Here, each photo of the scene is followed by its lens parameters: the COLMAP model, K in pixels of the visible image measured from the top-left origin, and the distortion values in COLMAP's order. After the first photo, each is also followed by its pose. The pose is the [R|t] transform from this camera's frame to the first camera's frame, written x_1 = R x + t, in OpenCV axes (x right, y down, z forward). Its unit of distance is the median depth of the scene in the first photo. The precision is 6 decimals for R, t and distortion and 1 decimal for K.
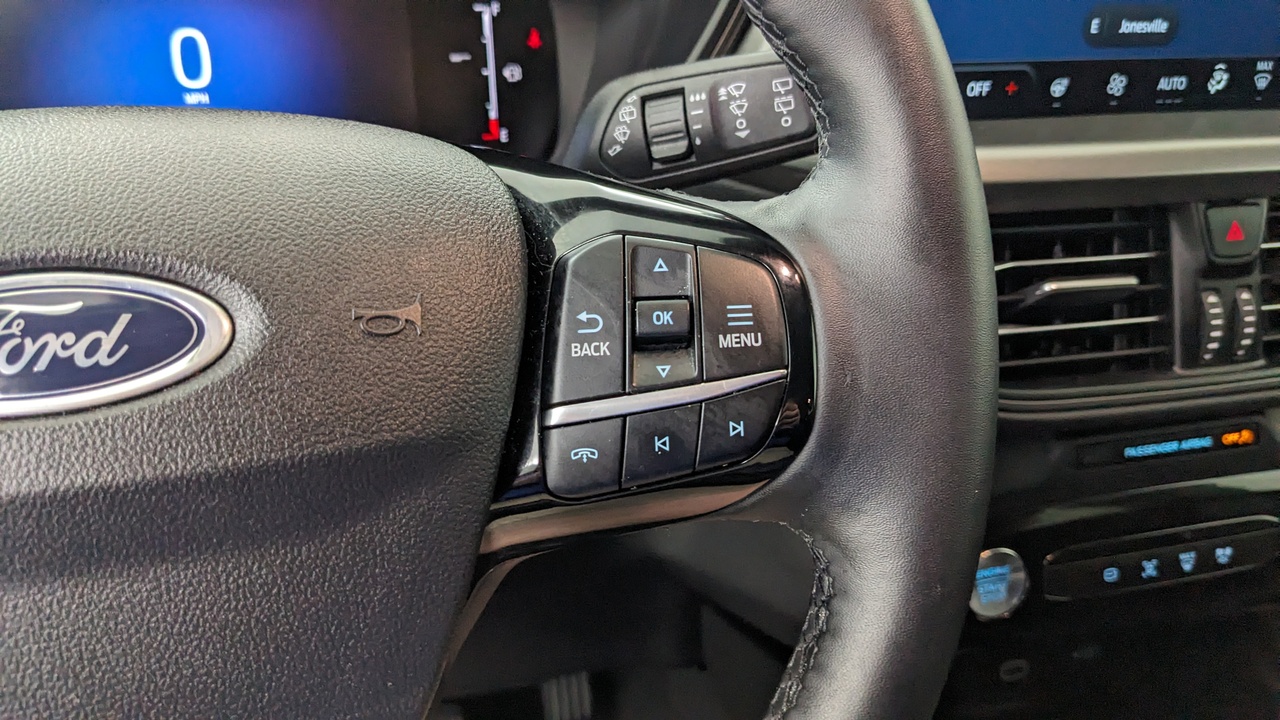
lens RADIAL K [[1030.0, 0, 631.7], [0, 1030.0, 344.7], [0, 0, 1]] dist [0.084103, -0.150954]
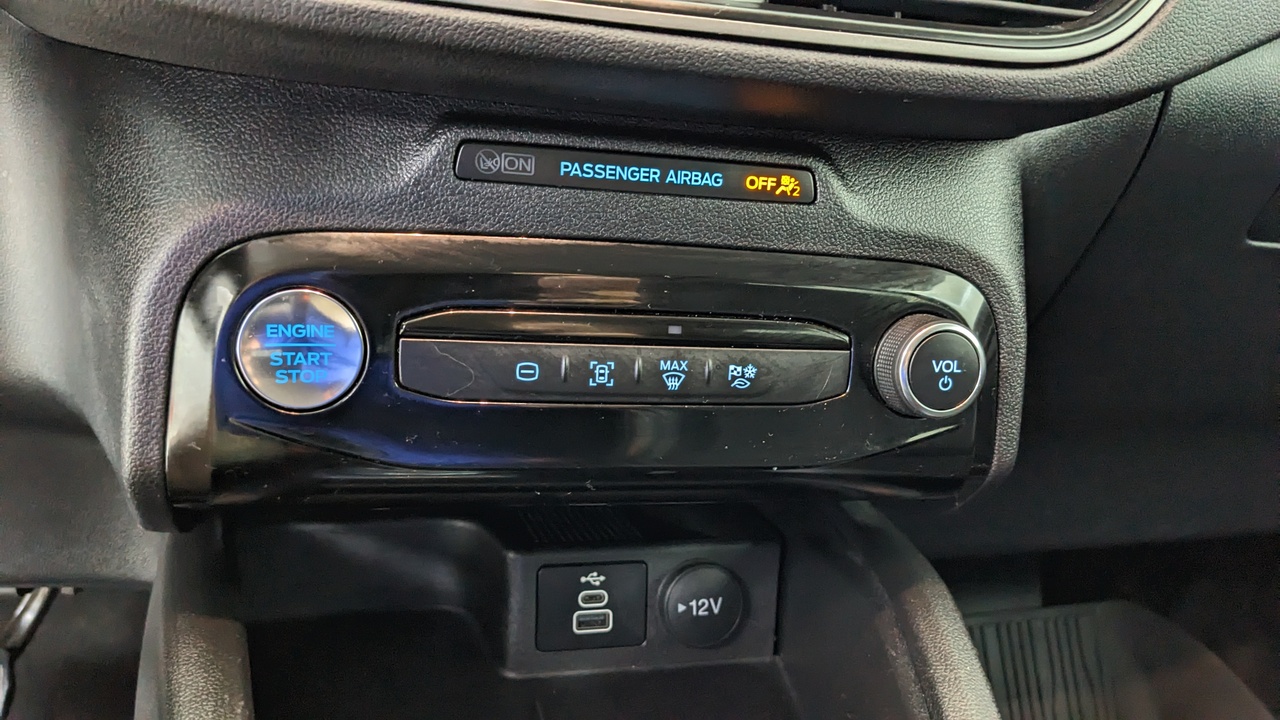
lens RADIAL K [[1046.5, 0, 640.0], [0, 1046.5, 360.0], [0, 0, 1]] dist [0.090800, -0.186930]
pose [[0.995355, 0.095988, 0.007395, 0.609780], [-0.095375, 0.993624, -0.060120, 0.286183], [-0.013119, 0.059135, 0.998164, 0.458863]]
